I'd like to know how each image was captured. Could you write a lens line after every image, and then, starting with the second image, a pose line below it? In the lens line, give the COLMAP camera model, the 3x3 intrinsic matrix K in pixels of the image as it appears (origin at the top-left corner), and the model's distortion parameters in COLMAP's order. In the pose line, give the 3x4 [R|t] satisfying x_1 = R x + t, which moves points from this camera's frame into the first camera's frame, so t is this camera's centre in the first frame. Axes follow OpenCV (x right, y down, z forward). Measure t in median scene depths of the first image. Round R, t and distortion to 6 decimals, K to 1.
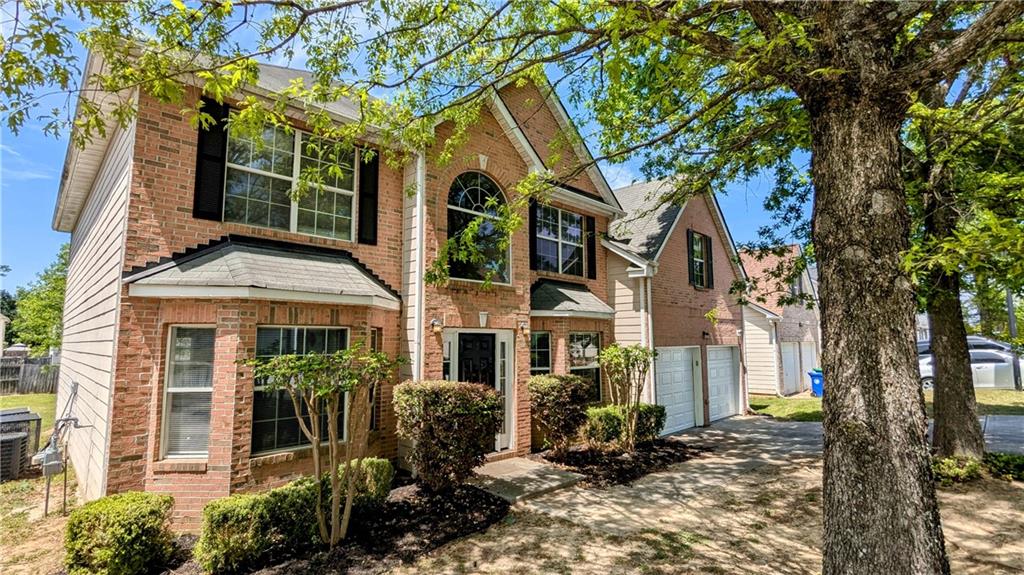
lens RADIAL K [[482.7, 0, 515.7], [0, 482.7, 290.7], [0, 0, 1]] dist [0.000810, -0.000677]
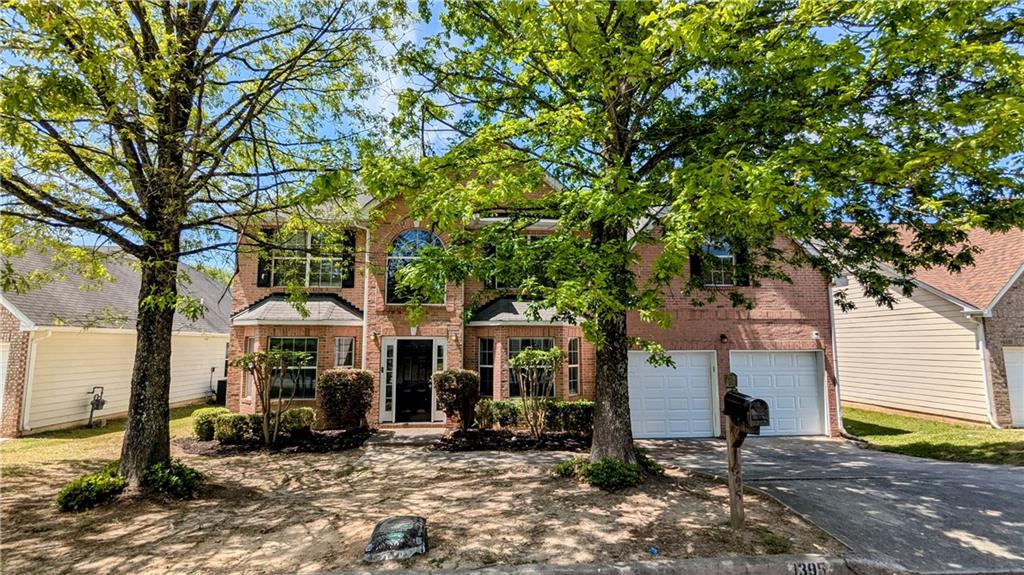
lens RADIAL K [[482.7, 0, 515.7], [0, 482.7, 290.7], [0, 0, 1]] dist [0.000810, -0.000677]
pose [[0.756059, -0.074005, -0.650306, 1.241066], [0.067981, 0.997092, -0.034433, 0.012481], [0.650964, -0.018175, 0.758891, 0.093529]]
